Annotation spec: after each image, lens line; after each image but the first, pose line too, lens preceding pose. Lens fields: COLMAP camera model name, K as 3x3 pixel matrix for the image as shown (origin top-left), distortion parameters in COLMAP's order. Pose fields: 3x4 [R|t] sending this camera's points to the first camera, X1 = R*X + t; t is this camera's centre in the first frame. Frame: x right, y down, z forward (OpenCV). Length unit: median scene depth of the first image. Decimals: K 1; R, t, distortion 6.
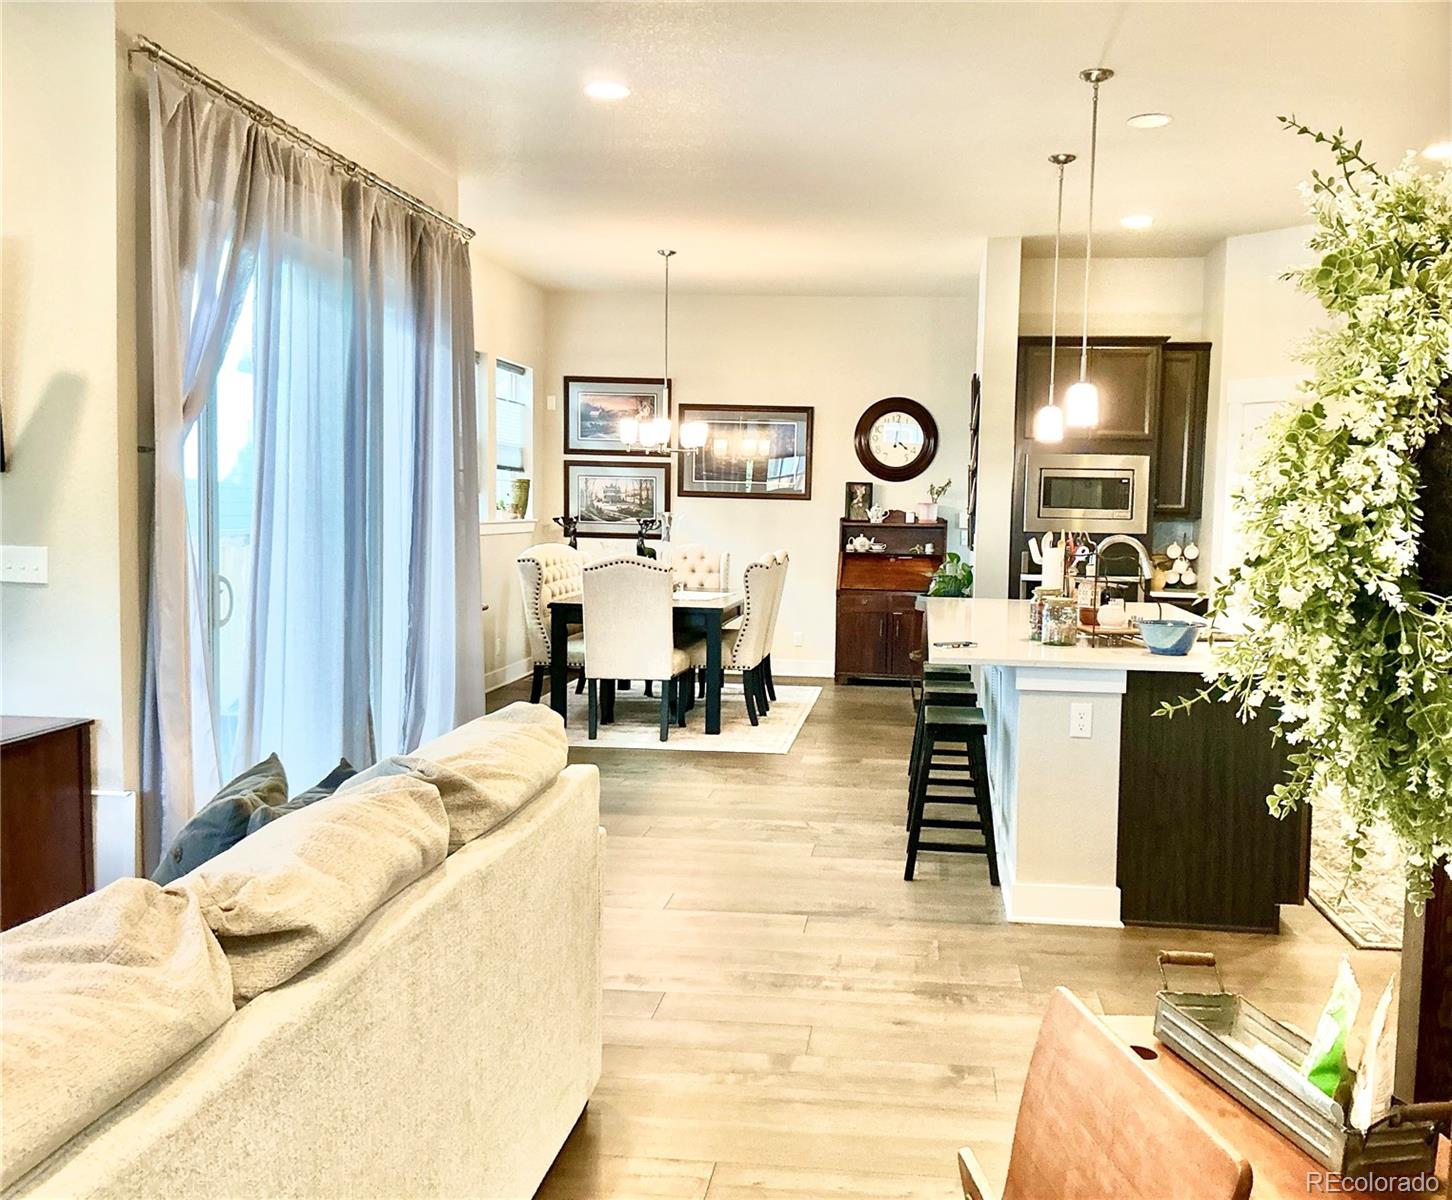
lens RADIAL K [[1378.3, 0, 726.0], [0, 1378.3, 600.0], [0, 0, 1]] dist [0.004909, -0.016207]
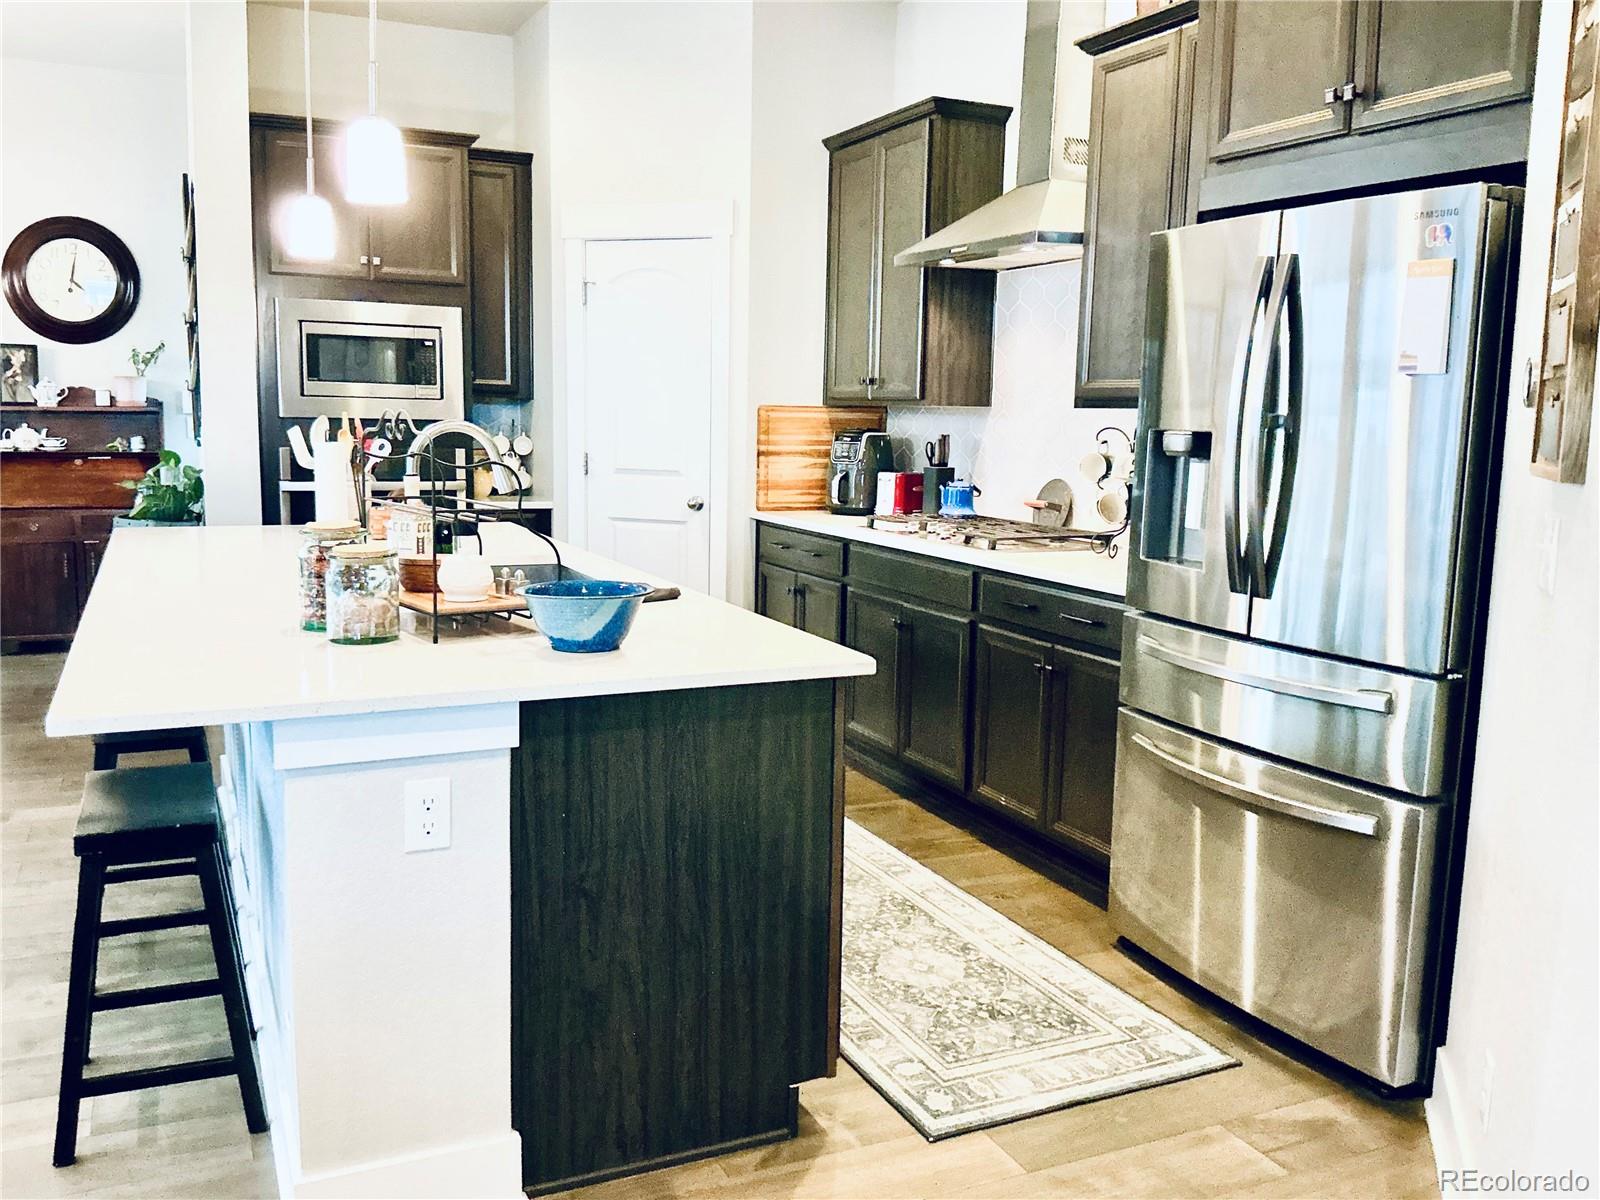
lens RADIAL K [[1386.3, 0, 800.0], [0, 1386.3, 600.0], [0, 0, 1]] dist [0.123090, -0.203611]
pose [[0.846727, -0.074866, 0.526734, 0.065769], [0.034332, 0.995675, 0.086330, -0.011942], [-0.530919, -0.055014, 0.845635, 0.294016]]
